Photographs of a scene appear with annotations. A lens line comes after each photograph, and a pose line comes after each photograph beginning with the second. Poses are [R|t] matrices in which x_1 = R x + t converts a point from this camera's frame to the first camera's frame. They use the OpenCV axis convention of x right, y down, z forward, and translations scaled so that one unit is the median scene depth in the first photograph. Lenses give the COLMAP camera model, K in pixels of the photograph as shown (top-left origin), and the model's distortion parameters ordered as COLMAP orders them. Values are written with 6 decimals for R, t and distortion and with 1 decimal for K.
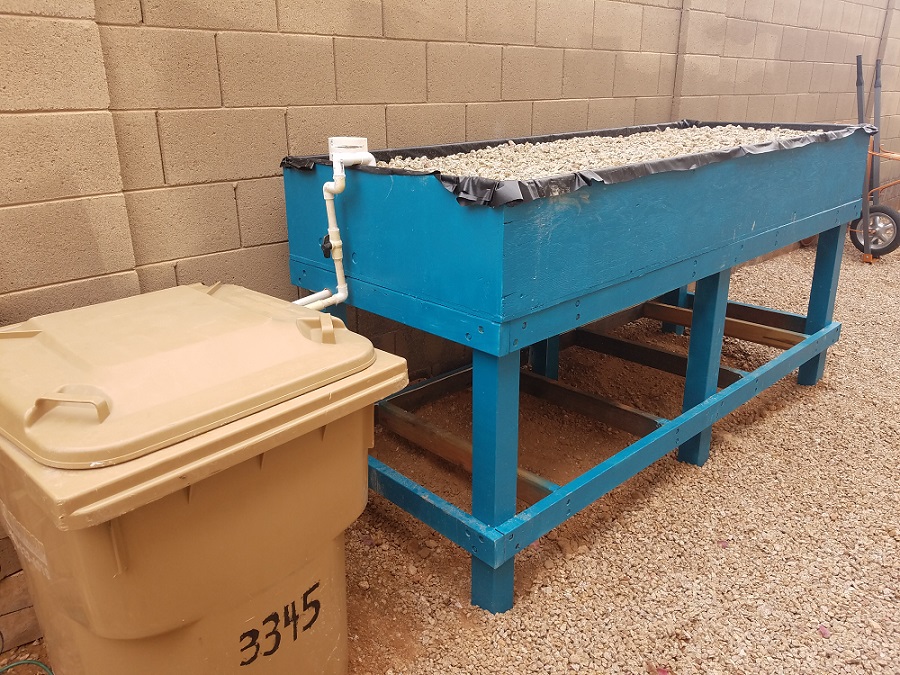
lens RADIAL K [[714.8, 0, 453.0], [0, 714.8, 337.5], [0, 0, 1]] dist [0.002719, -0.009082]
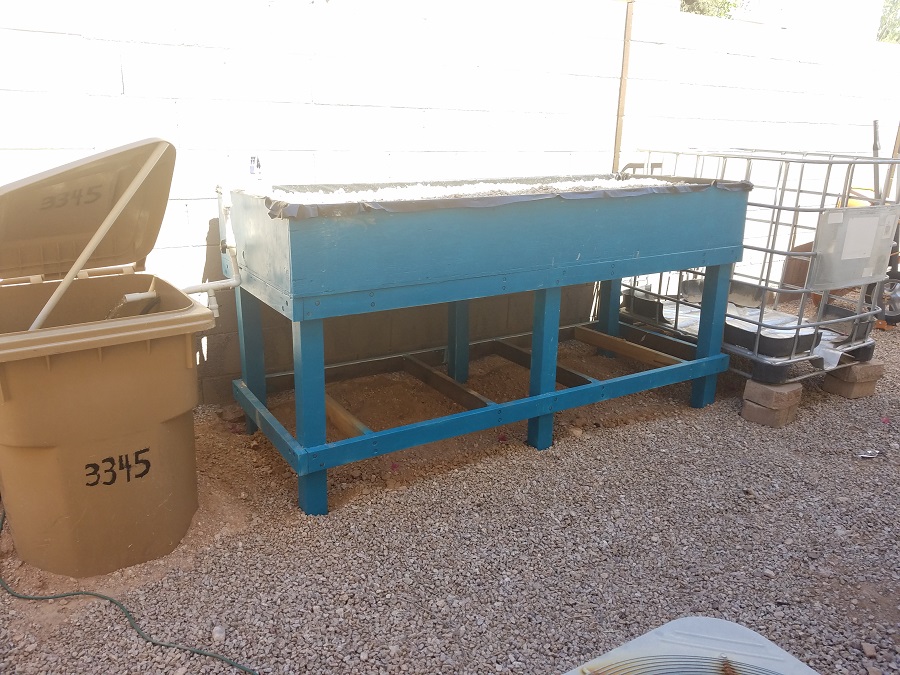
lens RADIAL K [[714.8, 0, 448.5], [0, 714.8, 340.4], [0, 0, 1]] dist [0.002719, -0.009082]
pose [[0.976836, 0.080286, -0.198359, 0.770233], [-0.092097, 0.994441, -0.051038, 0.128268], [0.193159, 0.068124, 0.978800, -0.442402]]
